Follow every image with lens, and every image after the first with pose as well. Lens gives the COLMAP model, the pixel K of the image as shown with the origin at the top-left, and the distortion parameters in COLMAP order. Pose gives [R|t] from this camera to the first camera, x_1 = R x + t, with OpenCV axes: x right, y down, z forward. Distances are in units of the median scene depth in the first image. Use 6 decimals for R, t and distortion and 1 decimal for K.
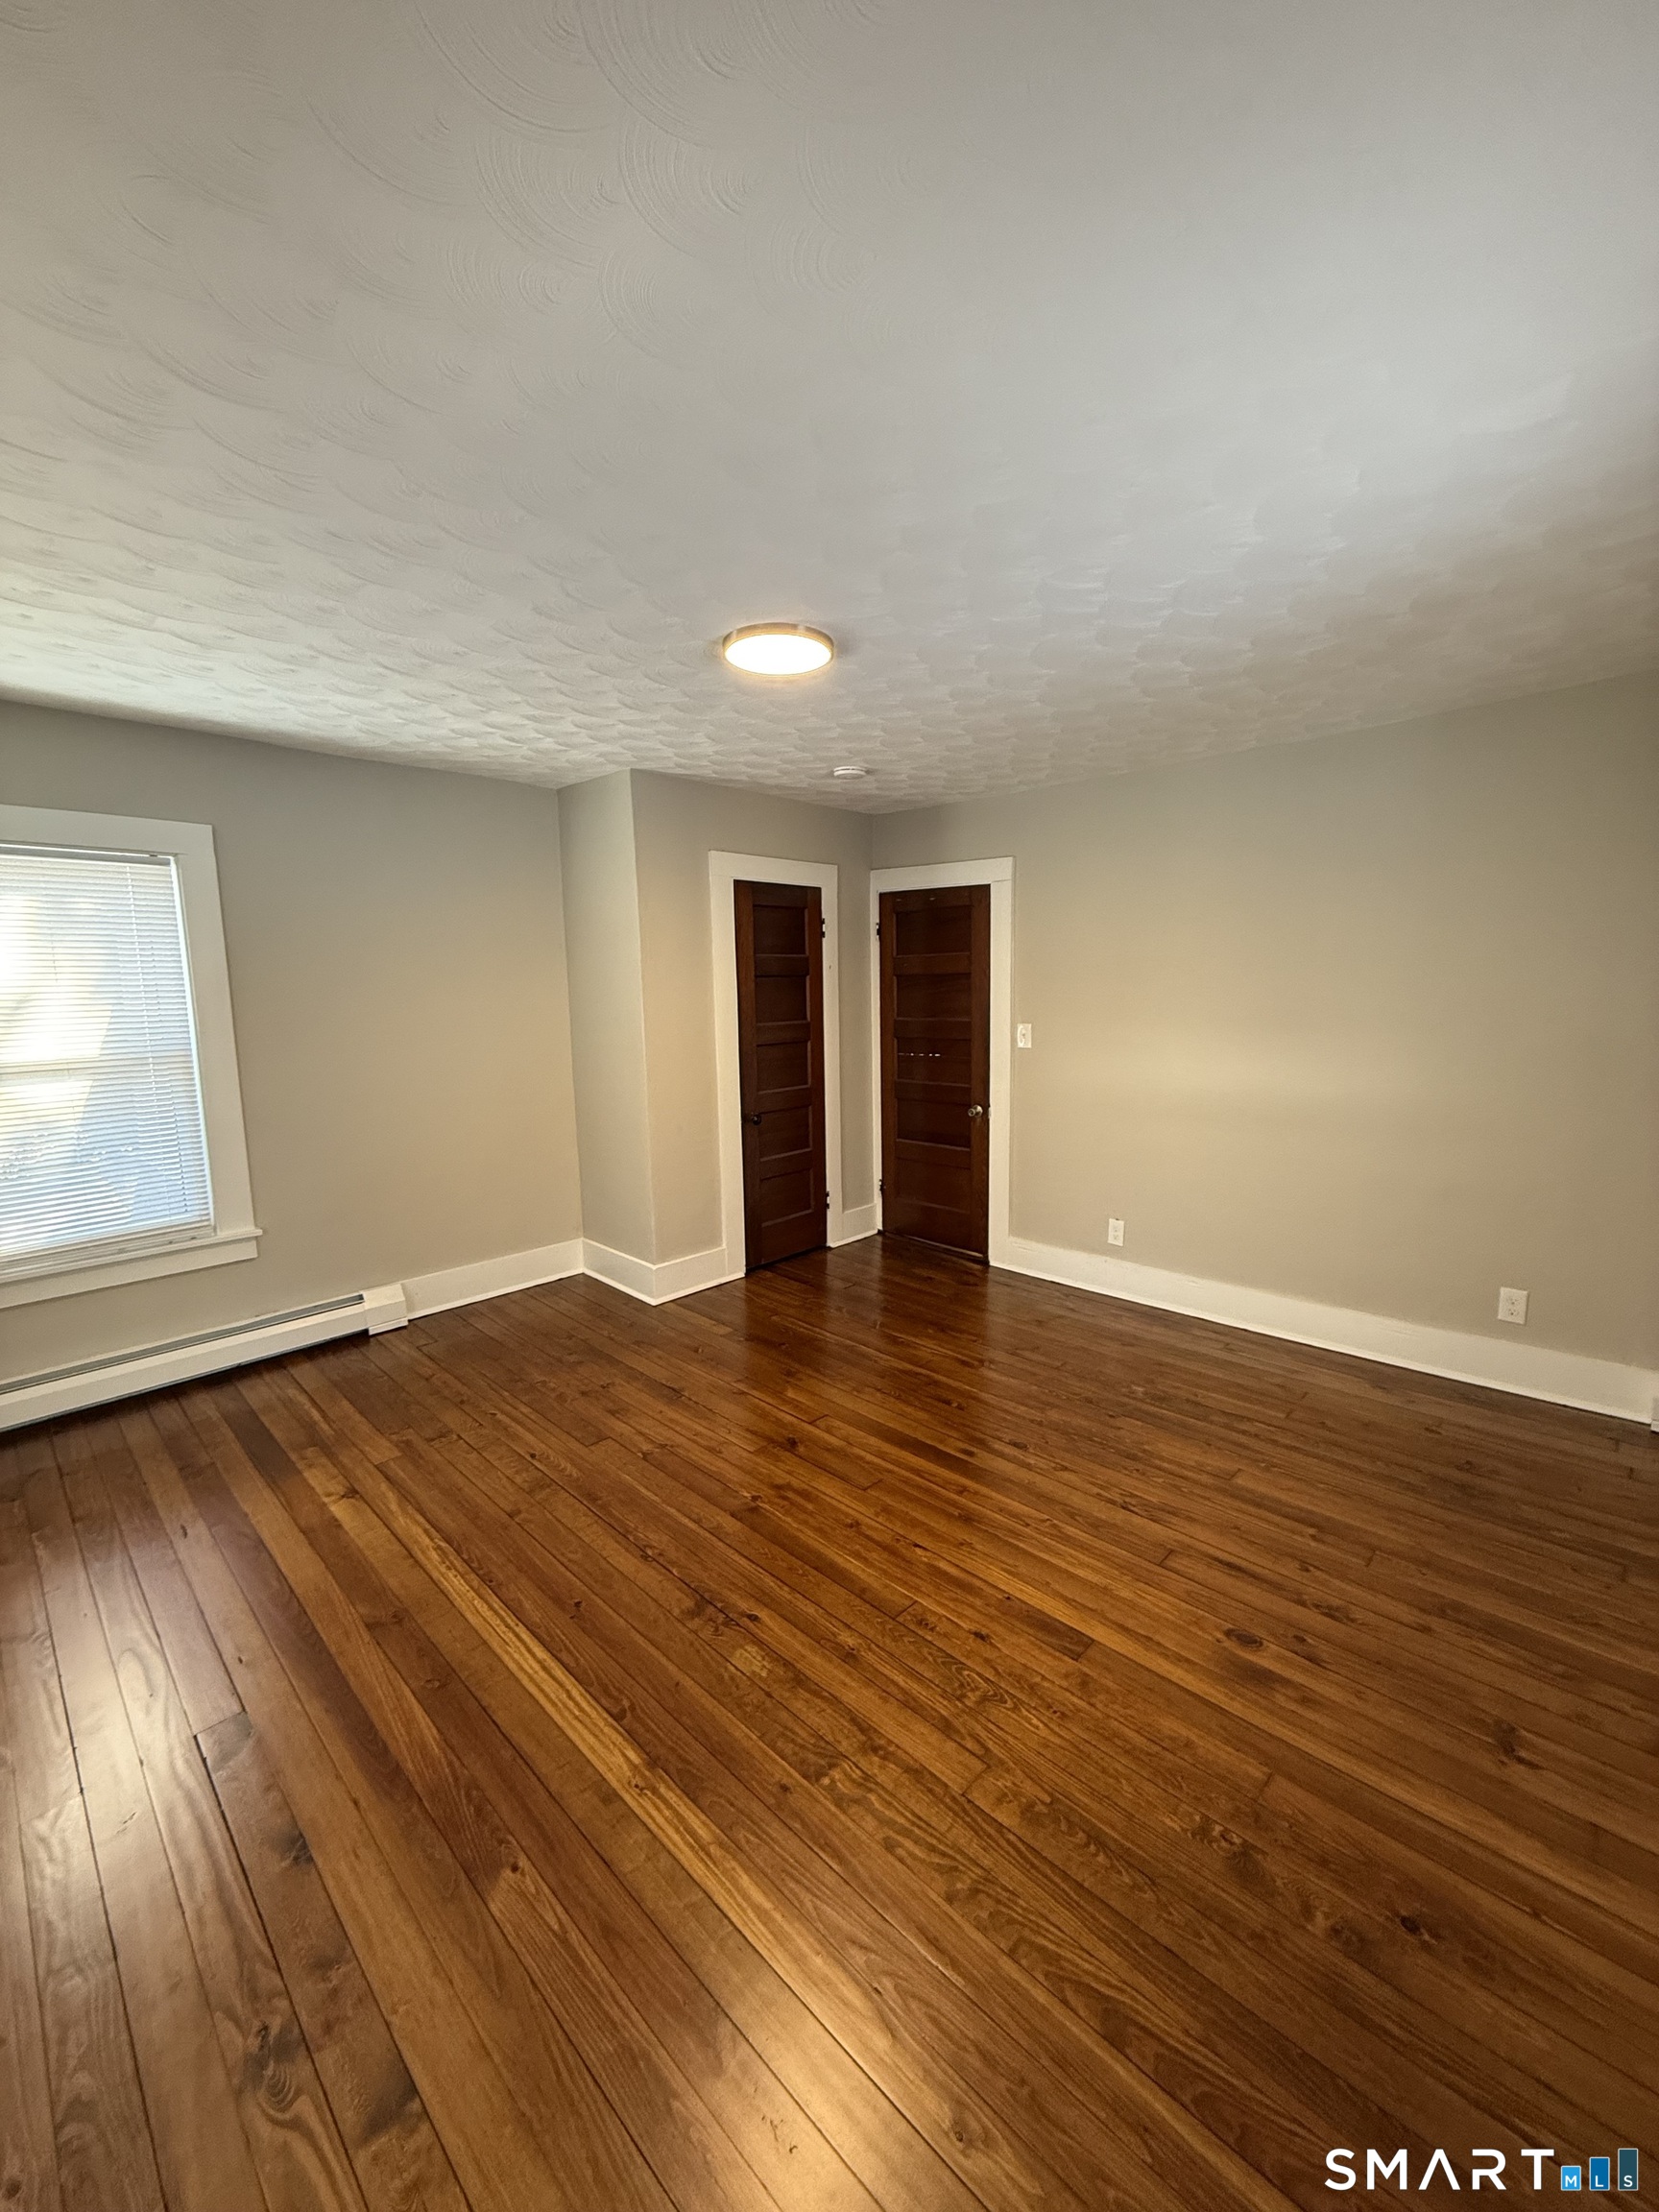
lens RADIAL K [[883.8, 0, 829.5], [0, 883.8, 1106.0], [0, 0, 1]] dist [-0.000501, -0.000069]
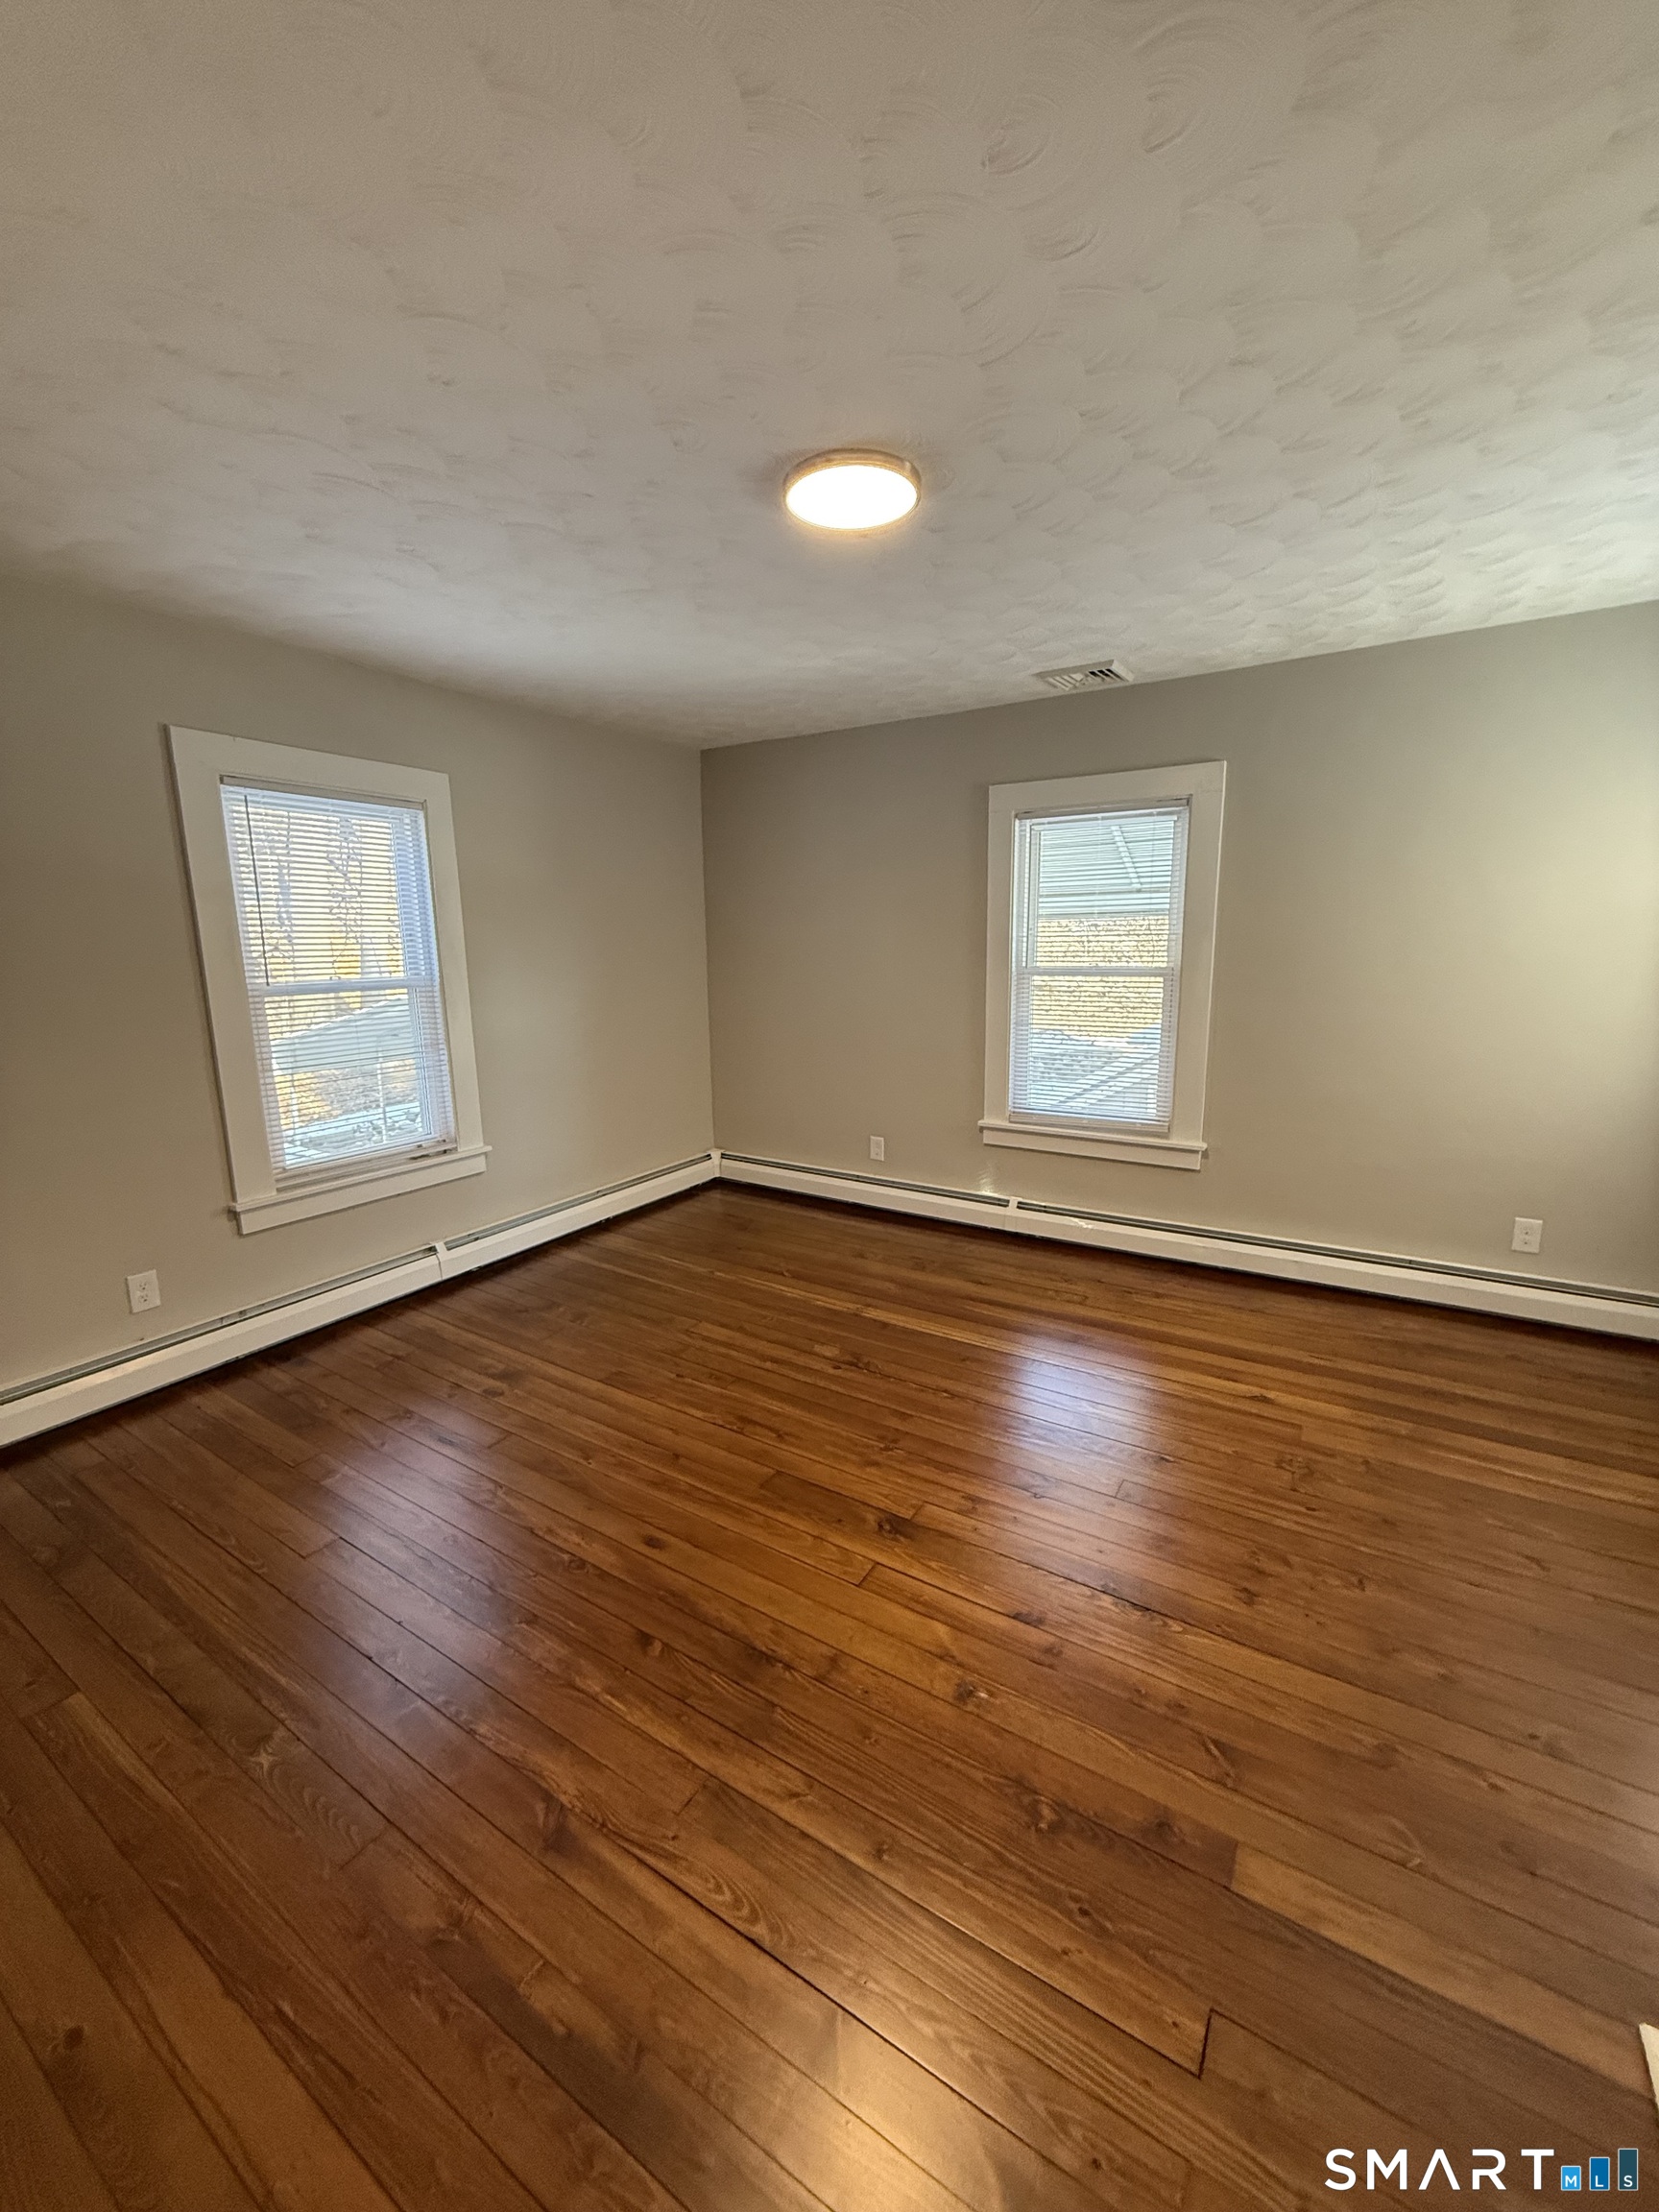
lens RADIAL K [[883.8, 0, 829.5], [0, 883.8, 1106.0], [0, 0, 1]] dist [-0.000501, -0.000069]
pose [[-0.978250, 0.064409, -0.197177, 0.173507], [-0.002352, 0.947066, 0.321032, -0.269581], [0.207416, 0.314513, -0.926315, 2.099703]]
